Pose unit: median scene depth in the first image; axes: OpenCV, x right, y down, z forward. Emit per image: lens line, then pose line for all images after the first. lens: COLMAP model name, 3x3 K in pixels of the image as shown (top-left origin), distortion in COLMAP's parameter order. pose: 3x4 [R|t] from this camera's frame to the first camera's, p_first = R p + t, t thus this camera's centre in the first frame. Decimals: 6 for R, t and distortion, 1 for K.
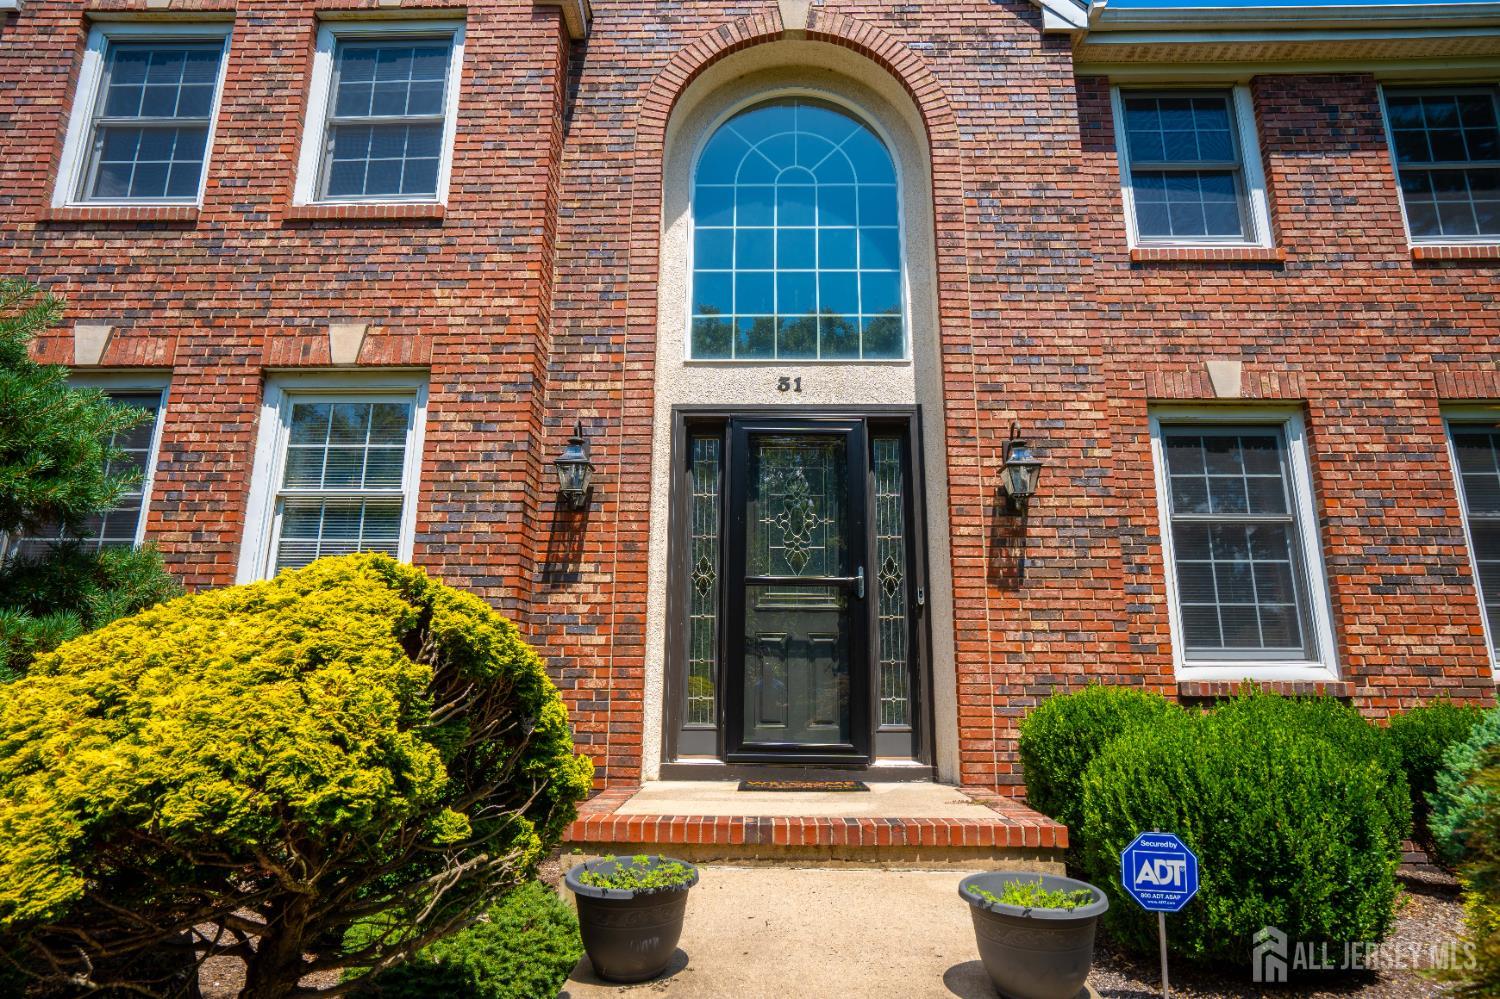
lens RADIAL K [[841.5, 0, 748.3], [0, 841.5, 495.5], [0, 0, 1]] dist [-0.018411, 0.001993]
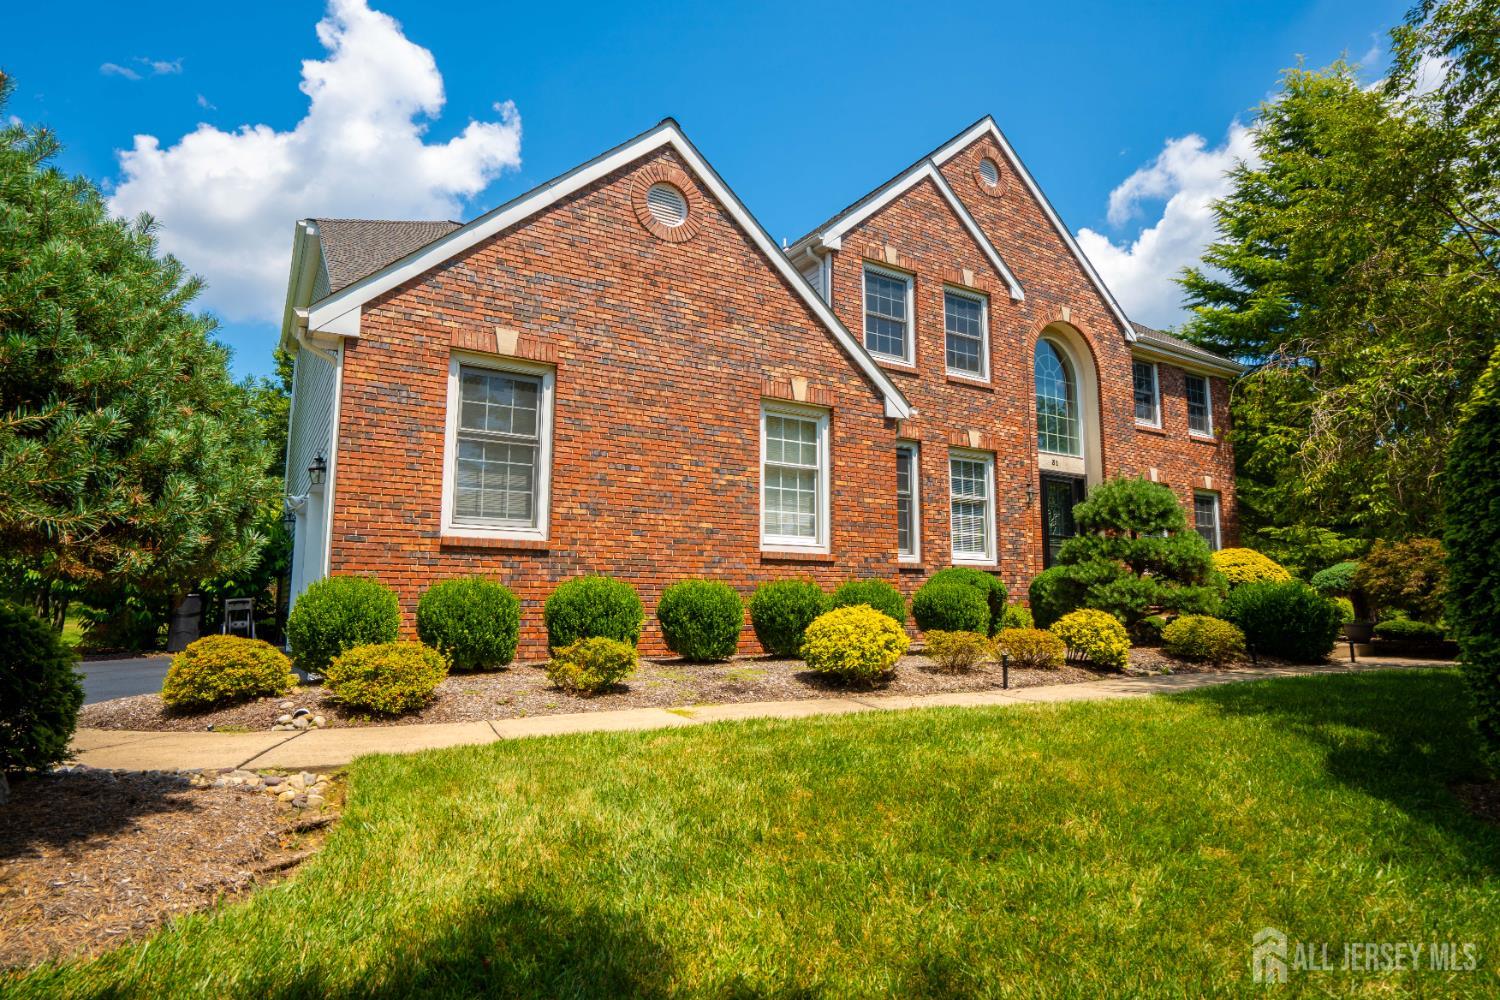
lens RADIAL K [[841.5, 0, 748.3], [0, 841.5, 496.0], [0, 0, 1]] dist [-0.018411, 0.001993]
pose [[0.830525, 0.062477, 0.553467, -2.260760], [-0.120429, 0.990327, 0.068923, -0.095681], [-0.543806, -0.123895, 0.830015, -0.697132]]
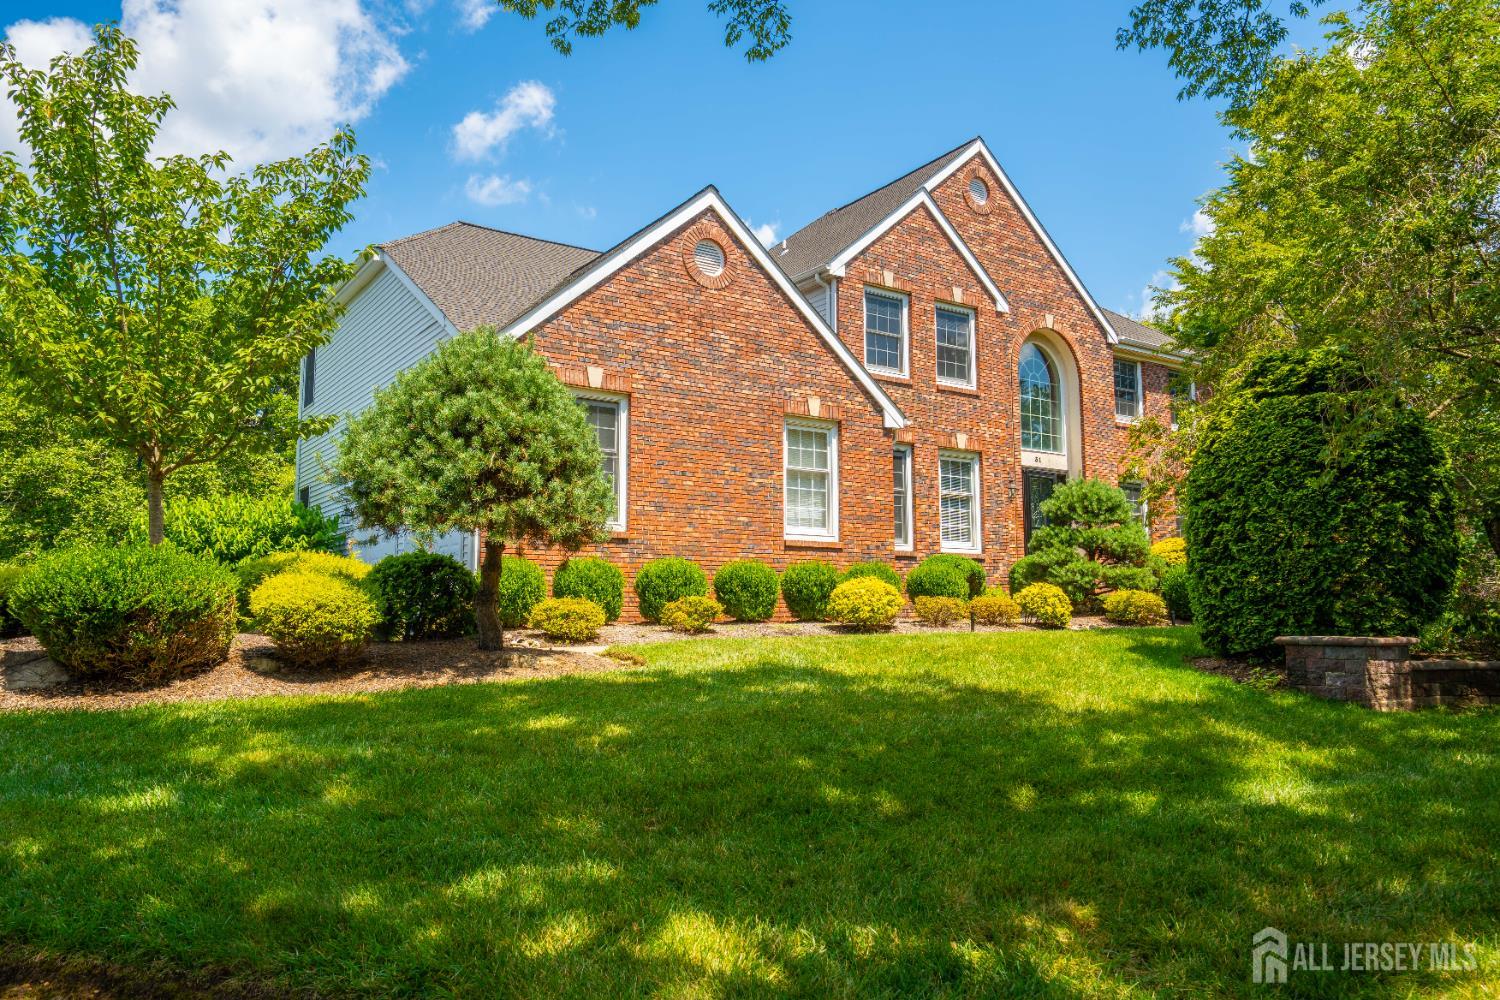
lens RADIAL K [[1084.7, 0, 750.0], [0, 1084.7, 500.0], [0, 0, 1]] dist [0.031288, -0.001317]
pose [[0.801534, 0.050406, 0.595820, -2.994817], [-0.123543, 0.988901, 0.082538, -0.183926], [-0.585047, -0.139766, 0.798865, -1.427602]]
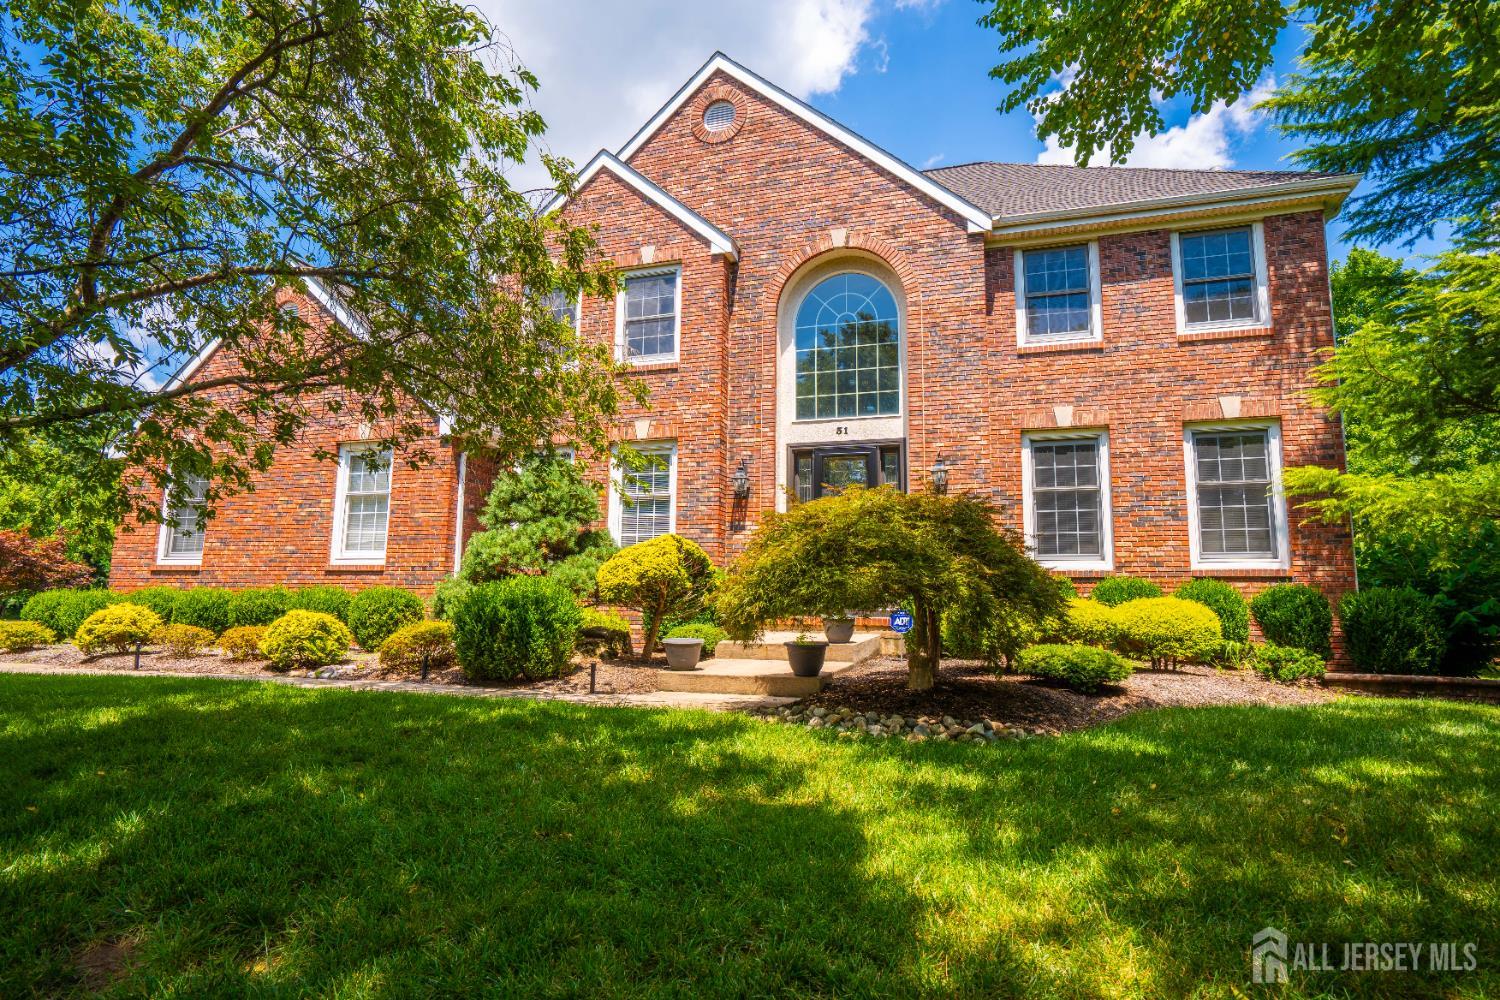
lens RADIAL K [[841.5, 0, 748.3], [0, 841.5, 496.0], [0, 0, 1]] dist [-0.018411, 0.001993]
pose [[0.958533, -0.035795, -0.282723, 0.413060], [0.060347, 0.995077, 0.078617, -0.151852], [0.278517, -0.092418, 0.955974, -1.060703]]
